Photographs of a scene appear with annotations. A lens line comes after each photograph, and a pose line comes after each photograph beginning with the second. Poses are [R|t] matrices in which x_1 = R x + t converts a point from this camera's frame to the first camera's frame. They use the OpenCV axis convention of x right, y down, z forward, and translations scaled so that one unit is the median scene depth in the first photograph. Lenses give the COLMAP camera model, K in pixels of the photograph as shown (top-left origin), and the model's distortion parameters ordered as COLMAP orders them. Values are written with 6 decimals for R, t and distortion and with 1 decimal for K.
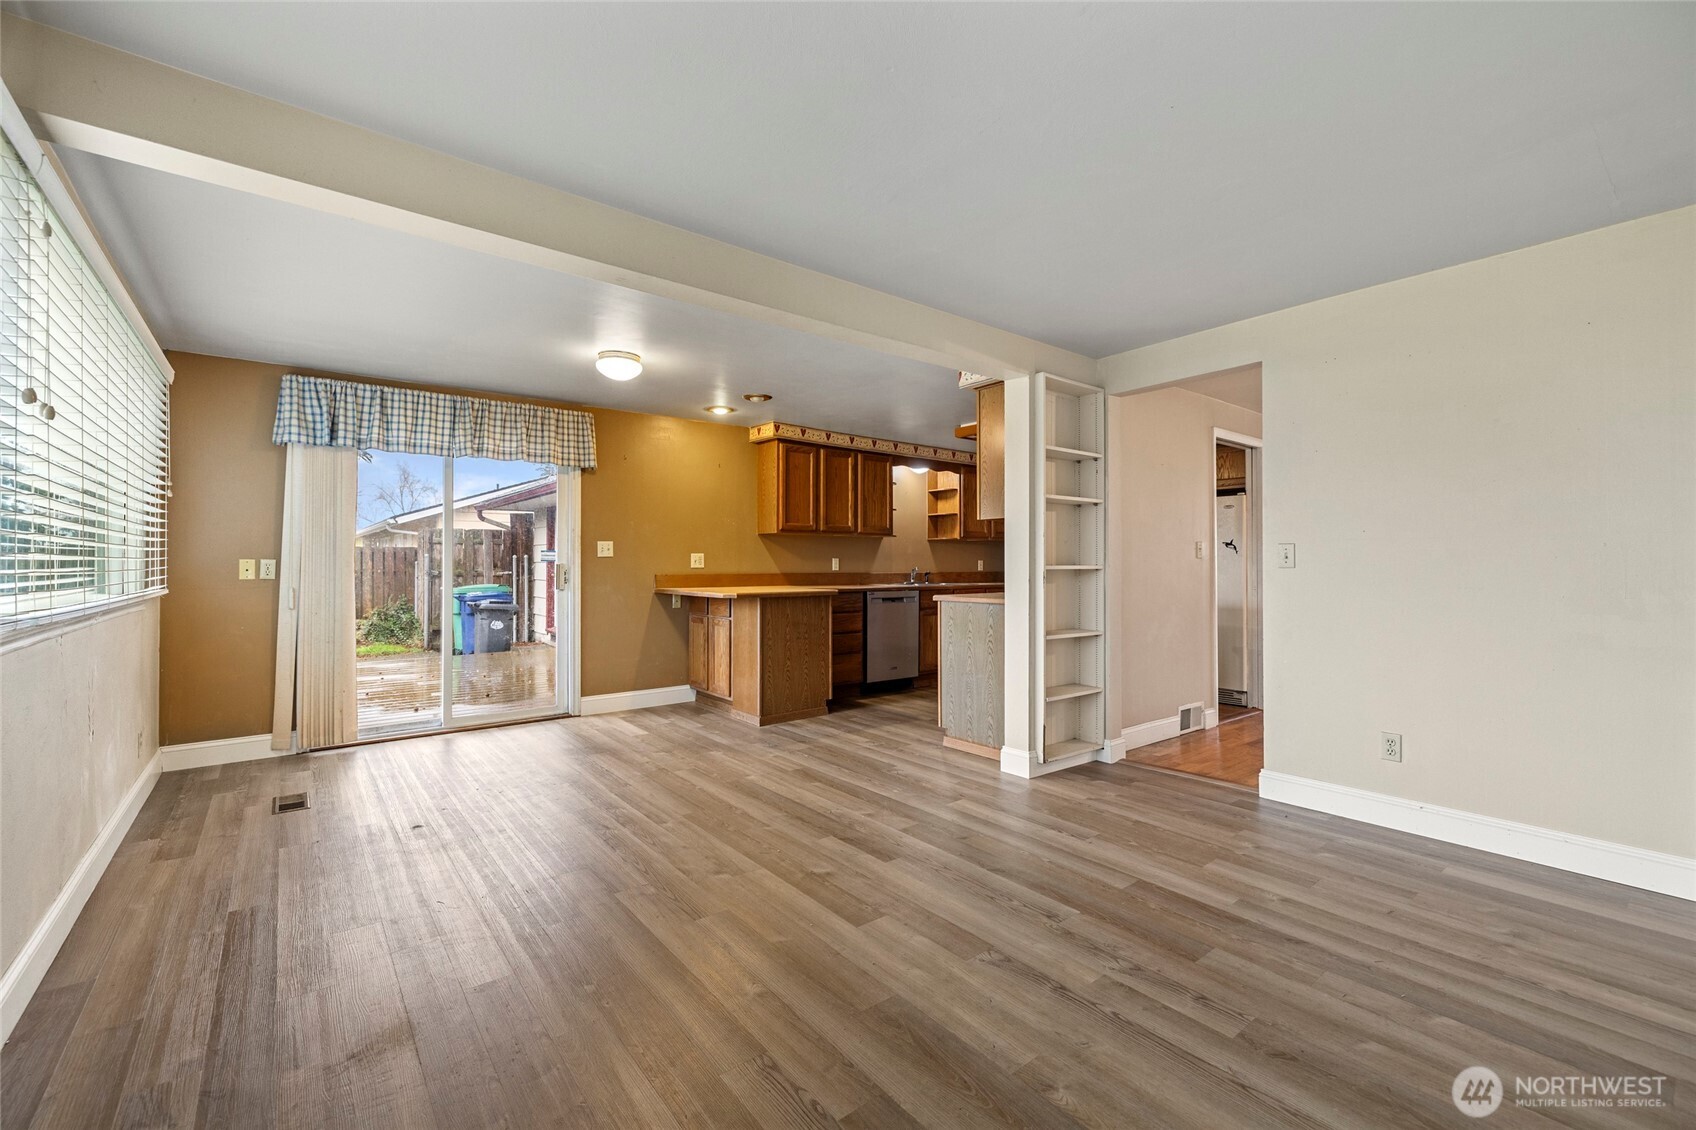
lens RADIAL K [[701.5, 0, 849.6], [0, 701.5, 557.2], [0, 0, 1]] dist [-0.001425, -0.000150]
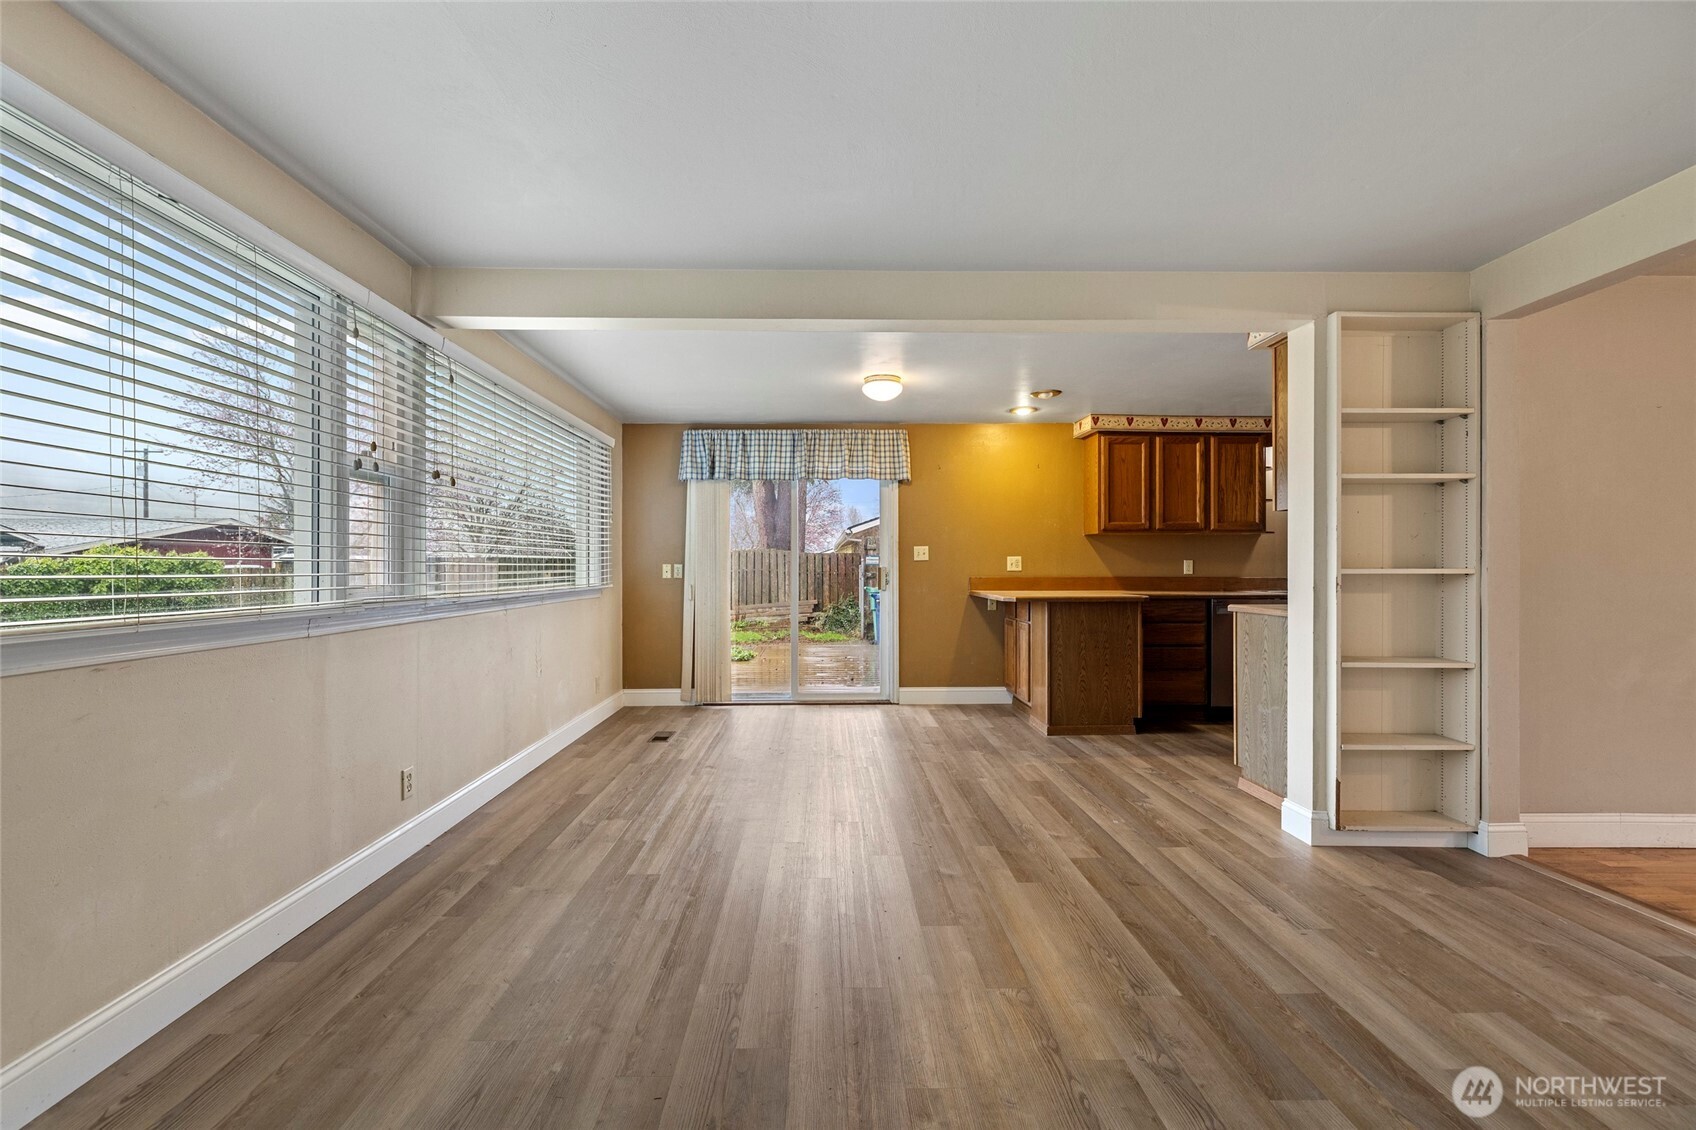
lens RADIAL K [[717.8, 0, 848.0], [0, 717.8, 565.0], [0, 0, 1]] dist [0.000338, 0.000024]
pose [[0.796601, -0.002615, -0.604499, 0.293245], [0.007026, 0.999963, 0.004932, 0.000390], [0.604464, -0.008176, 0.796590, 0.060406]]
